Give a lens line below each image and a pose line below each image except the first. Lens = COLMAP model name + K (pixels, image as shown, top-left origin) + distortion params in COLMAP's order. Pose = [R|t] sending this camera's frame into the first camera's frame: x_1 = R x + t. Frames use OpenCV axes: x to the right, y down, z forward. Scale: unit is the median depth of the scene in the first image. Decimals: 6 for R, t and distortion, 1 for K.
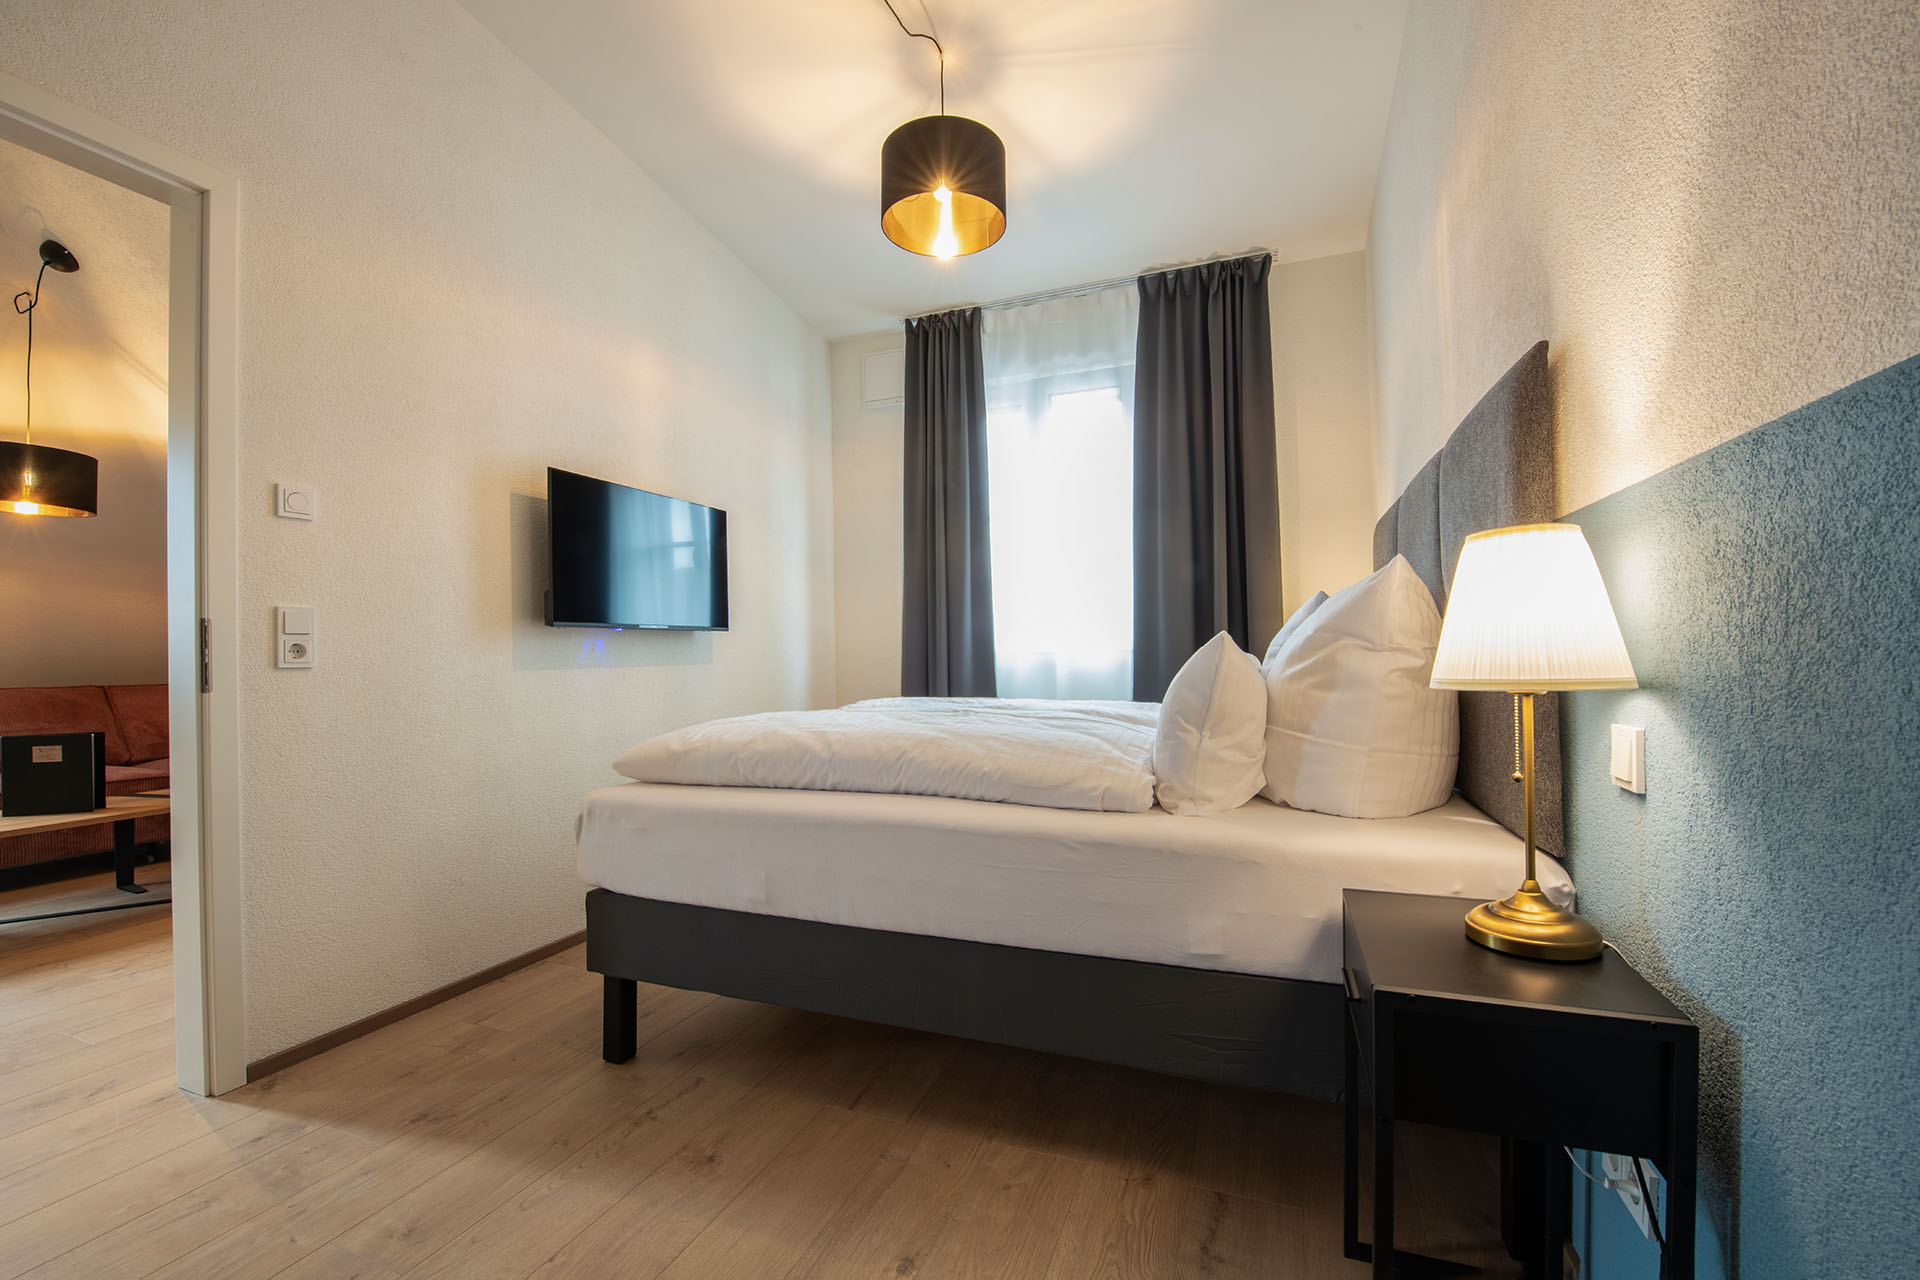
lens RADIAL K [[810.6, 0, 960.0], [0, 810.6, 640.0], [0, 0, 1]] dist [-0.015629, -0.000062]
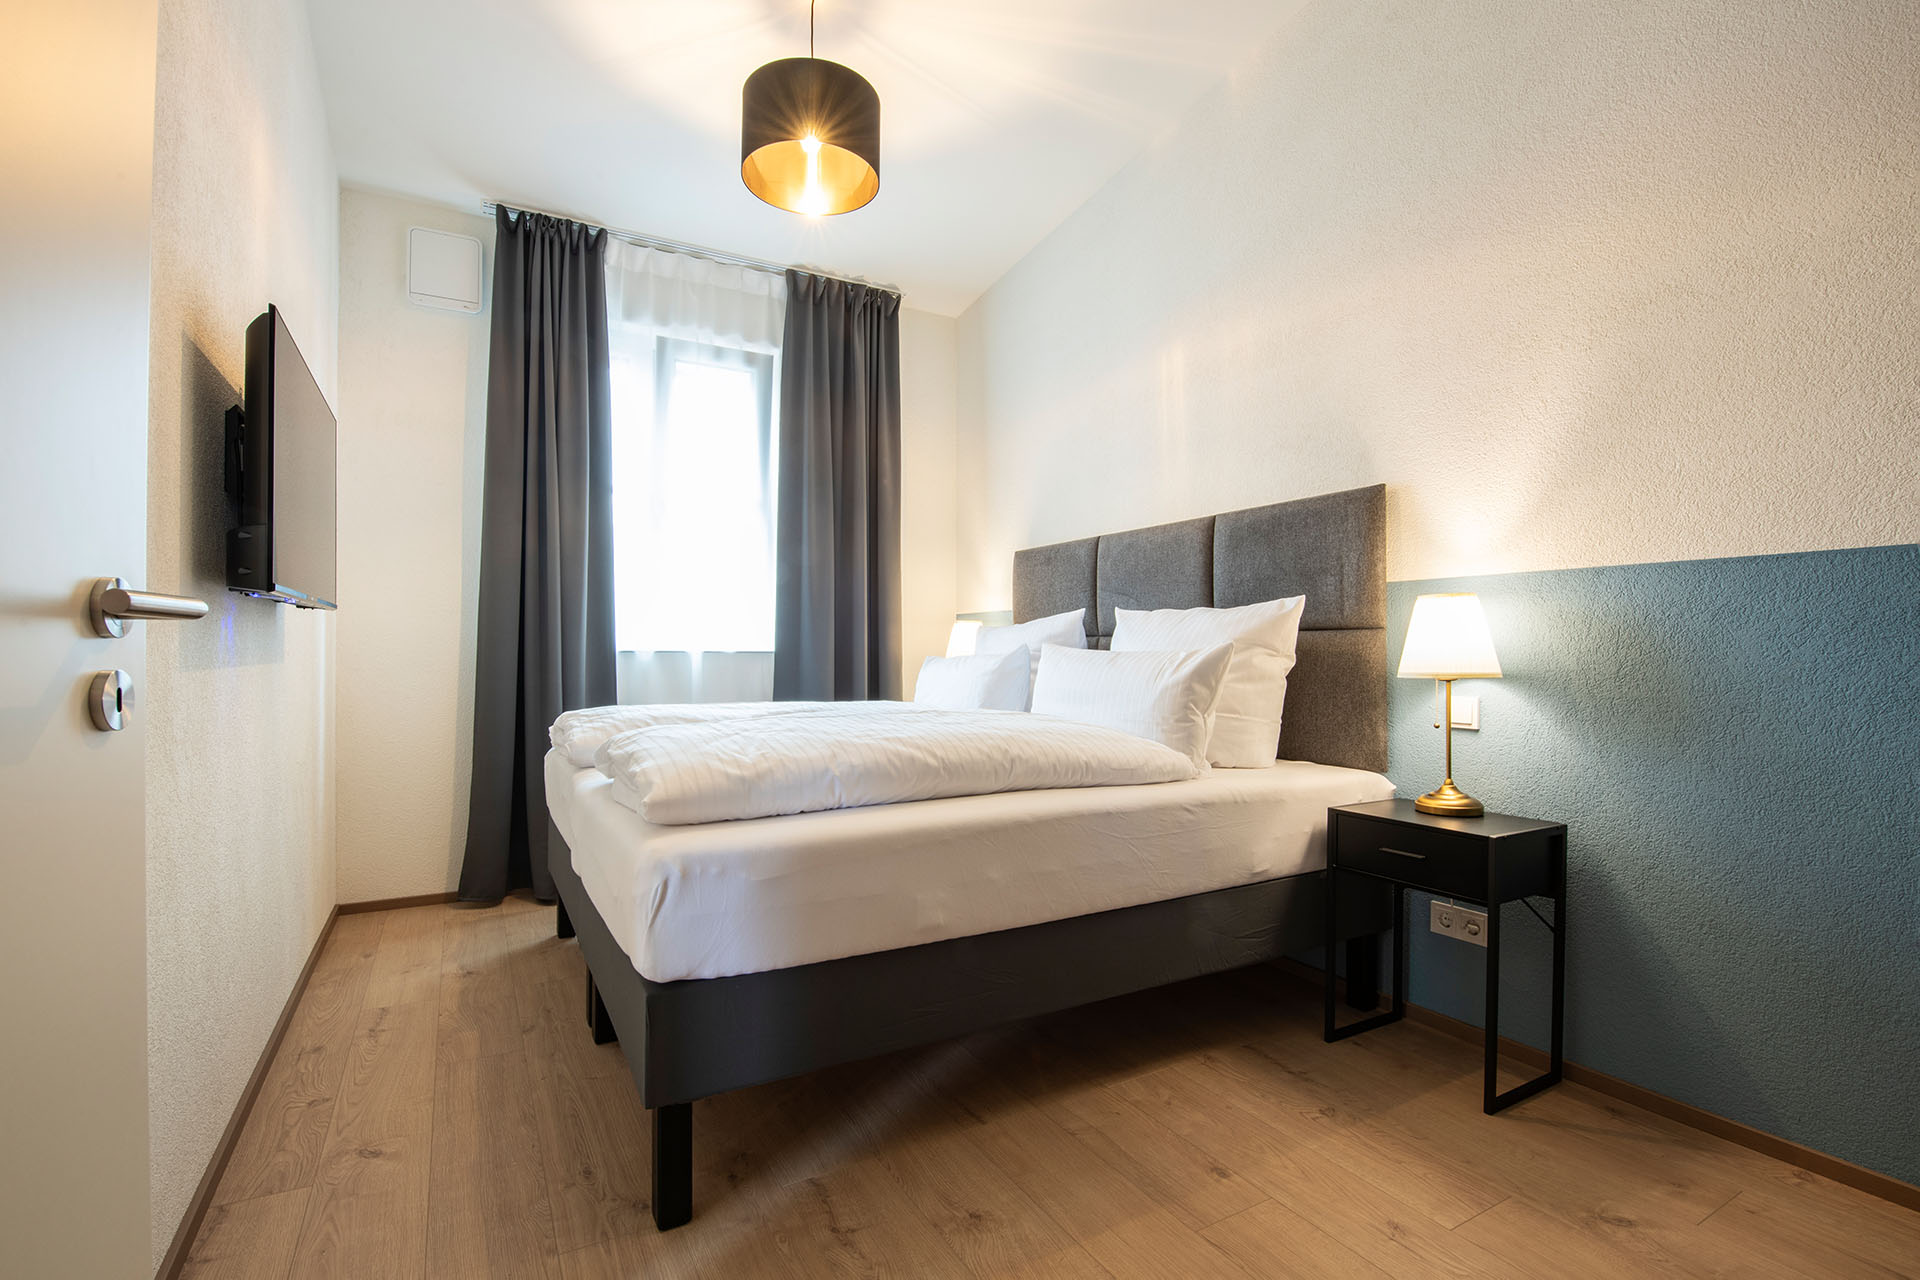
lens RADIAL K [[865.8, 0, 958.1], [0, 865.8, 646.5], [0, 0, 1]] dist [-0.017160, -0.000219]
pose [[0.627572, 0.022759, 0.778226, -0.666898], [-0.025823, 0.999631, -0.008409, 0.013827], [-0.778130, -0.014819, 0.627928, 0.263808]]
